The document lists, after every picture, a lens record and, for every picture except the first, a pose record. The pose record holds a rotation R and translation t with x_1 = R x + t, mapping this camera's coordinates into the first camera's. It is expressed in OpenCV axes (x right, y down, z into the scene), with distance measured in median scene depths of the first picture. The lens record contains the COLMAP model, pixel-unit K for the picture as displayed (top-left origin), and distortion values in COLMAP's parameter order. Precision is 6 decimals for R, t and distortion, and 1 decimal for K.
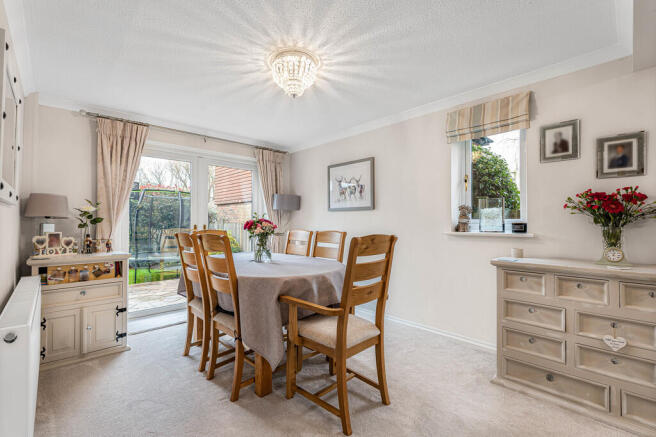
lens RADIAL K [[289.8, 0, 326.6], [0, 289.8, 219.9], [0, 0, 1]] dist [-0.016273, -0.000161]
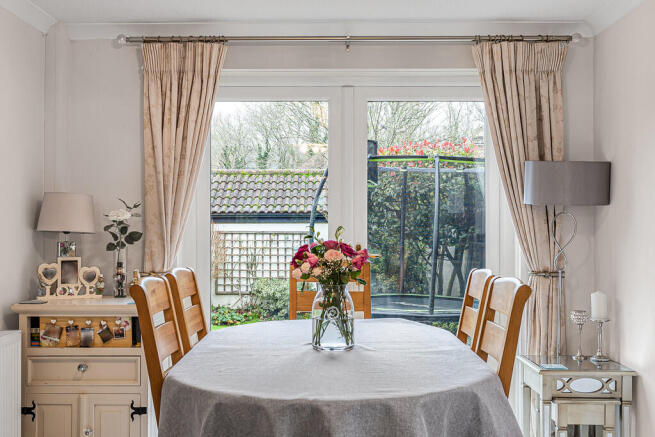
lens RADIAL K [[775.1, 0, 327.5], [0, 775.1, 218.5], [0, 0, 1]] dist [-0.009566, -0.029761]
pose [[0.719814, -0.003992, -0.694156, 0.510902], [0.006904, 0.999975, 0.001408, -0.034978], [0.694133, -0.005806, 0.719823, 0.223540]]
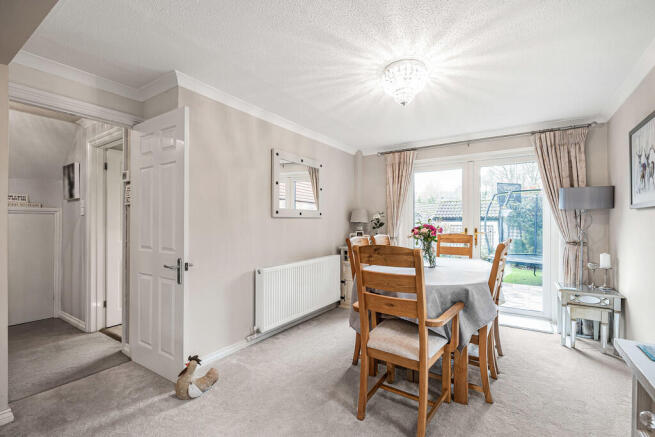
lens RADIAL K [[289.4, 0, 326.1], [0, 289.4, 219.9], [0, 0, 1]] dist [-0.016273, -0.000161]
pose [[0.224002, -0.007625, -0.974559, 0.657393], [0.009597, 0.999938, -0.005617, -0.016357], [0.974541, -0.008095, 0.224061, 0.412680]]
